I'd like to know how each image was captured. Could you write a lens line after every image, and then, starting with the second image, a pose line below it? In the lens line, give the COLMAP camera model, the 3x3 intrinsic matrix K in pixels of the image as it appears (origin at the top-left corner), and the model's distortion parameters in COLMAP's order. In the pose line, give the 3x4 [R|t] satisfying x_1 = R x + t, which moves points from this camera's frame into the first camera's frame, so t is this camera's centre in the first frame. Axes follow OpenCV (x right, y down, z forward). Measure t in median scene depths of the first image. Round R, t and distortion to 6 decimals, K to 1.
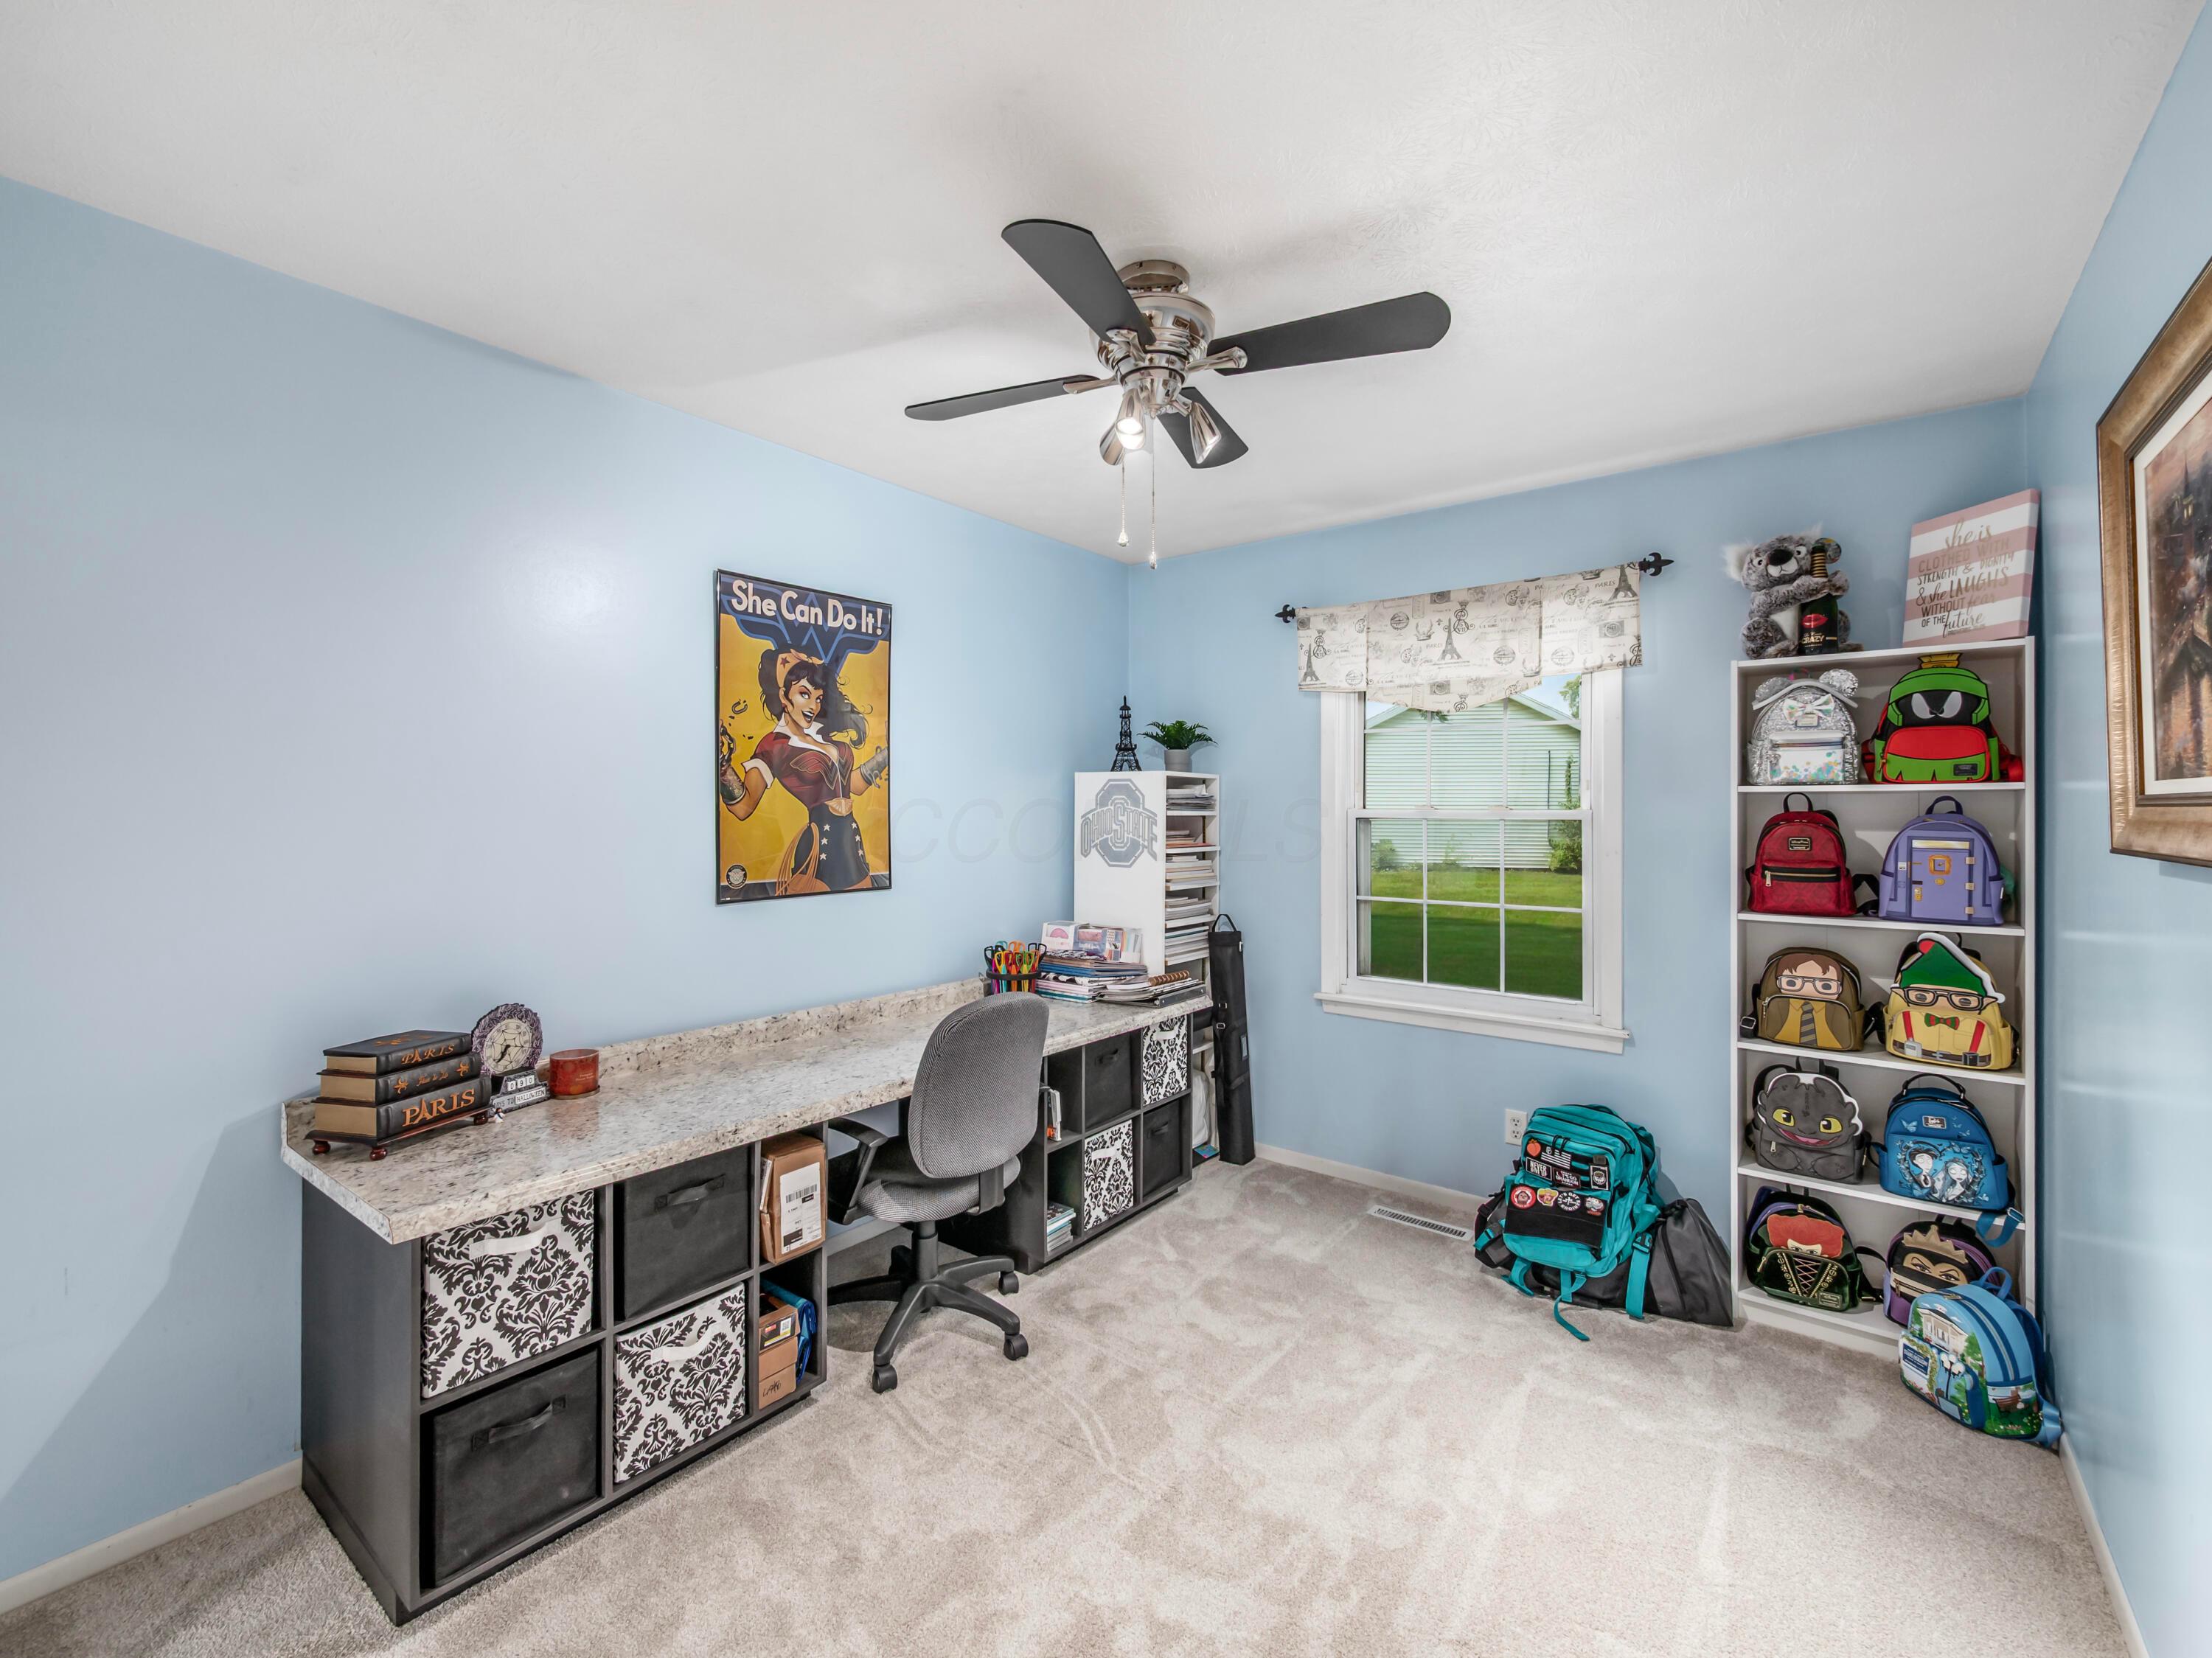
lens RADIAL K [[950.5, 0, 1101.5], [0, 950.5, 823.6], [0, 0, 1]] dist [-0.002325, 0.000029]
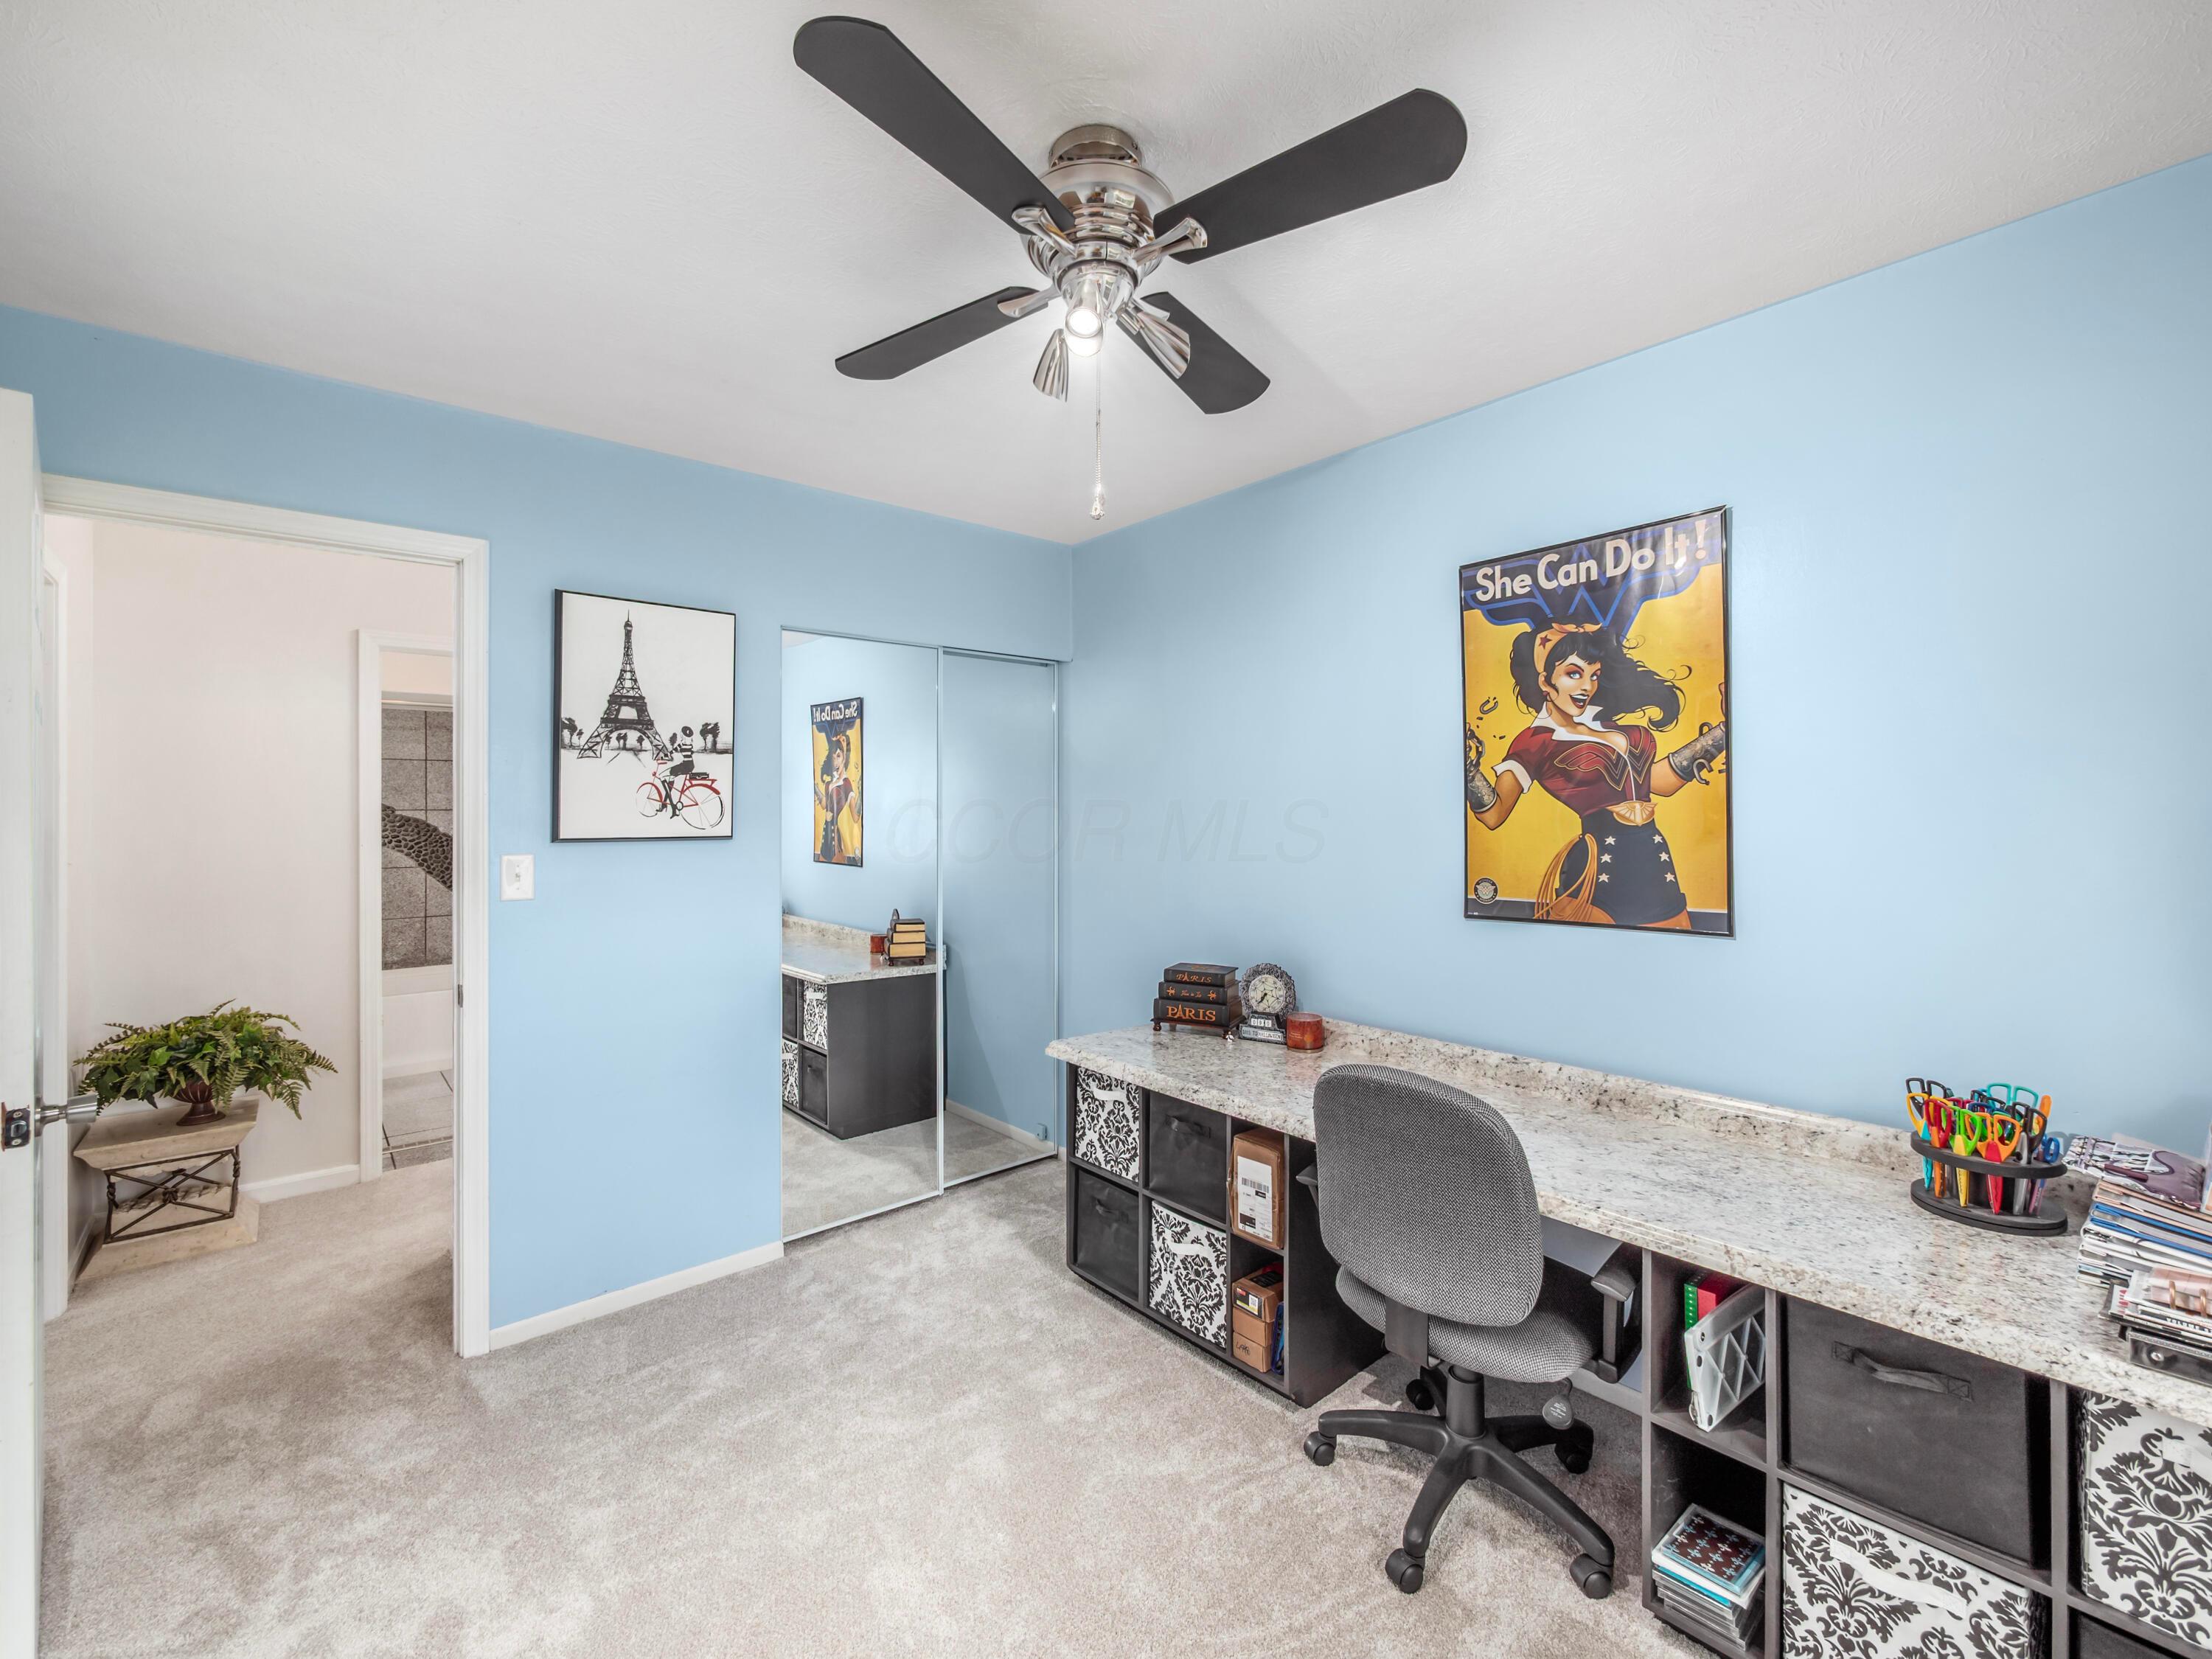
lens RADIAL K [[950.6, 0, 1103.2], [0, 950.6, 814.3], [0, 0, 1]] dist [-0.002325, 0.000029]
pose [[-0.203253, -0.000208, -0.979126, 0.584440], [-0.001710, 0.999999, 0.000142, -0.017691], [0.979125, 0.001704, -0.203253, 0.814648]]
